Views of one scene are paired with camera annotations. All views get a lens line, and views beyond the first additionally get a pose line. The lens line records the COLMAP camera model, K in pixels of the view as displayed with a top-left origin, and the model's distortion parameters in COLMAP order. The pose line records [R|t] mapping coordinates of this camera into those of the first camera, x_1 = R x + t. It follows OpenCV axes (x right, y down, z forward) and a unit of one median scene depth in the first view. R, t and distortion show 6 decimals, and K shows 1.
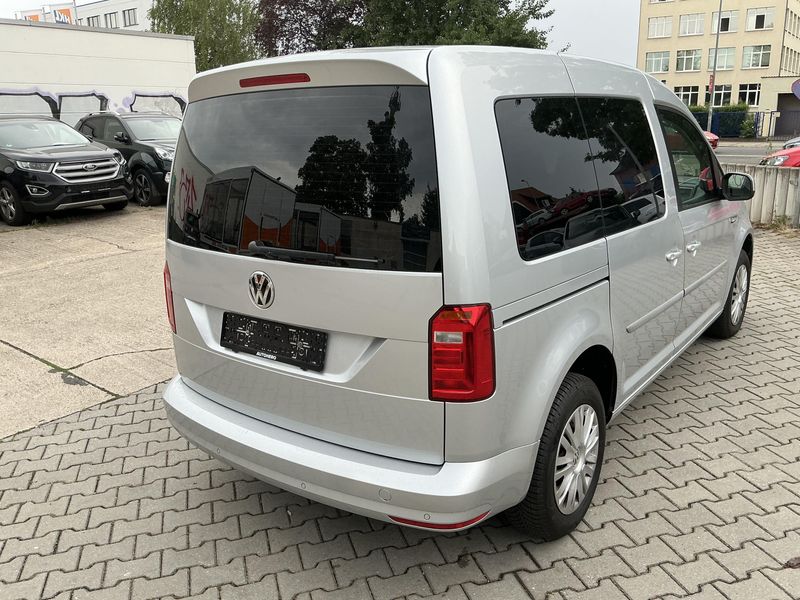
lens RADIAL K [[658.9, 0, 400.0], [0, 658.9, 300.0], [0, 0, 1]] dist [0.039621, -0.000231]
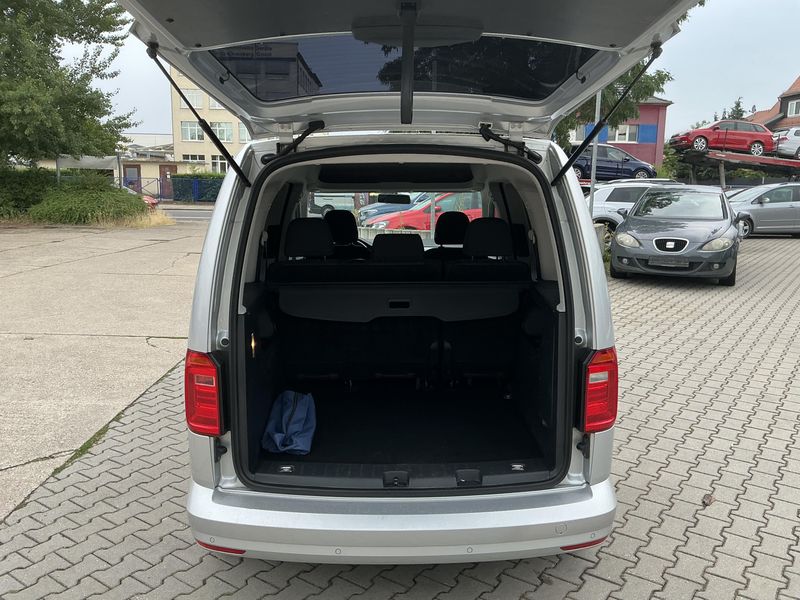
lens RADIAL K [[666.2, 0, 400.0], [0, 666.2, 300.0], [0, 0, 1]] dist [0.033416, -0.078582]
pose [[0.791399, -0.076997, 0.606432, -0.807890], [0.131670, 0.990221, -0.046105, -0.064564], [-0.596952, 0.116336, 0.793798, 0.197792]]
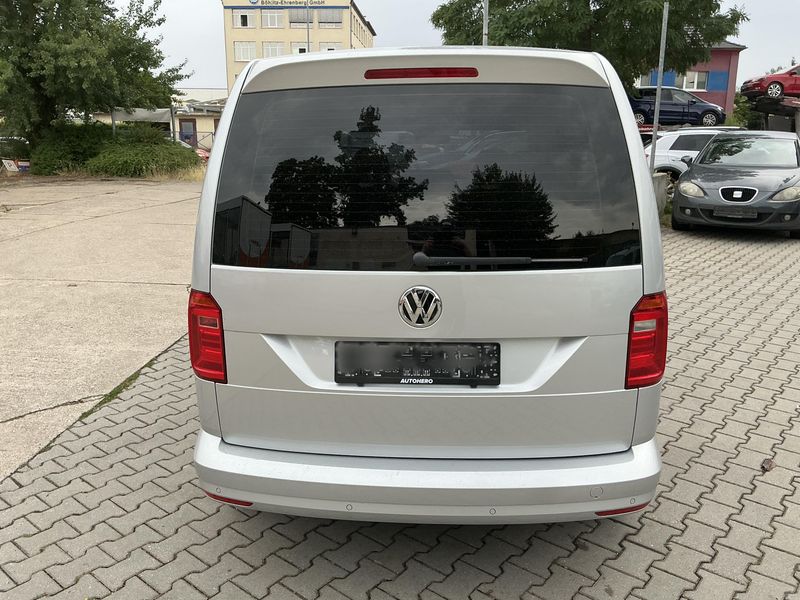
lens RADIAL K [[666.2, 0, 400.0], [0, 666.2, 300.0], [0, 0, 1]] dist [0.033416, -0.078582]
pose [[0.838459, -0.106620, 0.534434, -0.707424], [0.120610, 0.992661, 0.008815, -0.035169], [-0.531451, 0.057067, 0.845164, 0.256358]]
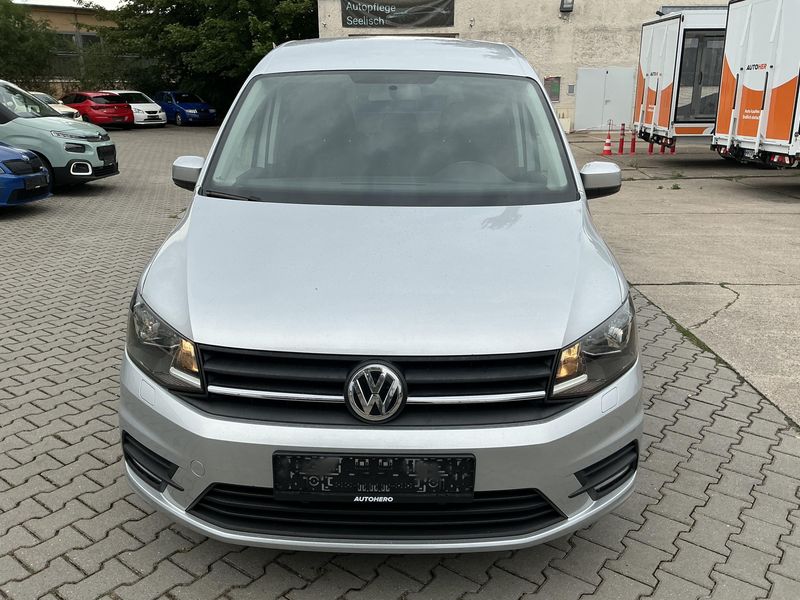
lens RADIAL K [[683.7, 0, 400.0], [0, 683.7, 300.0], [0, 0, 1]] dist [-0.026735, 0.000362]
pose [[-0.817514, 0.187734, -0.544451, 1.315333], [-0.134423, 0.857062, 0.497368, -0.816778], [0.560001, 0.479792, -0.675424, 2.978941]]
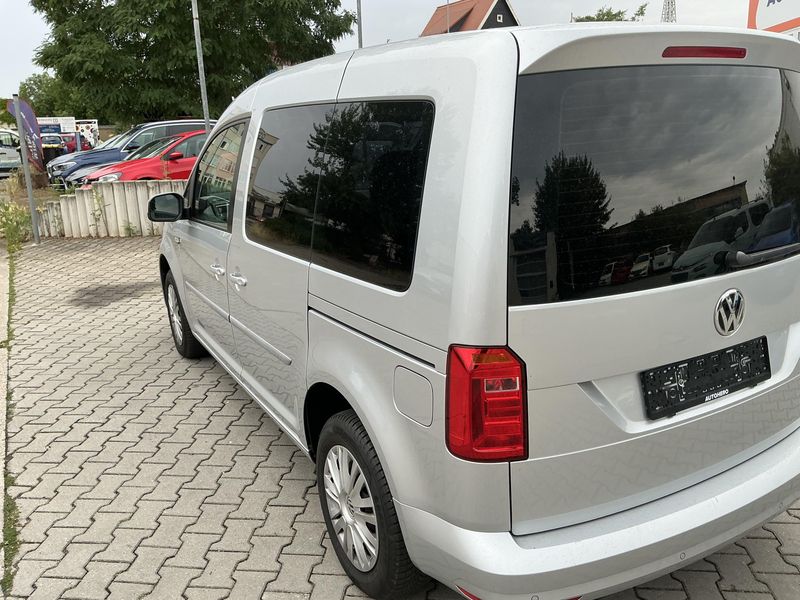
lens RADIAL K [[658.7, 0, 389.3], [0, 658.7, 301.4], [0, 0, 1]] dist [0.098394, -0.160698]
pose [[0.412300, -0.223040, 0.883325, -1.086126], [0.258459, 0.958370, 0.121351, -0.231558], [-0.873618, 0.178270, 0.452782, 0.986443]]
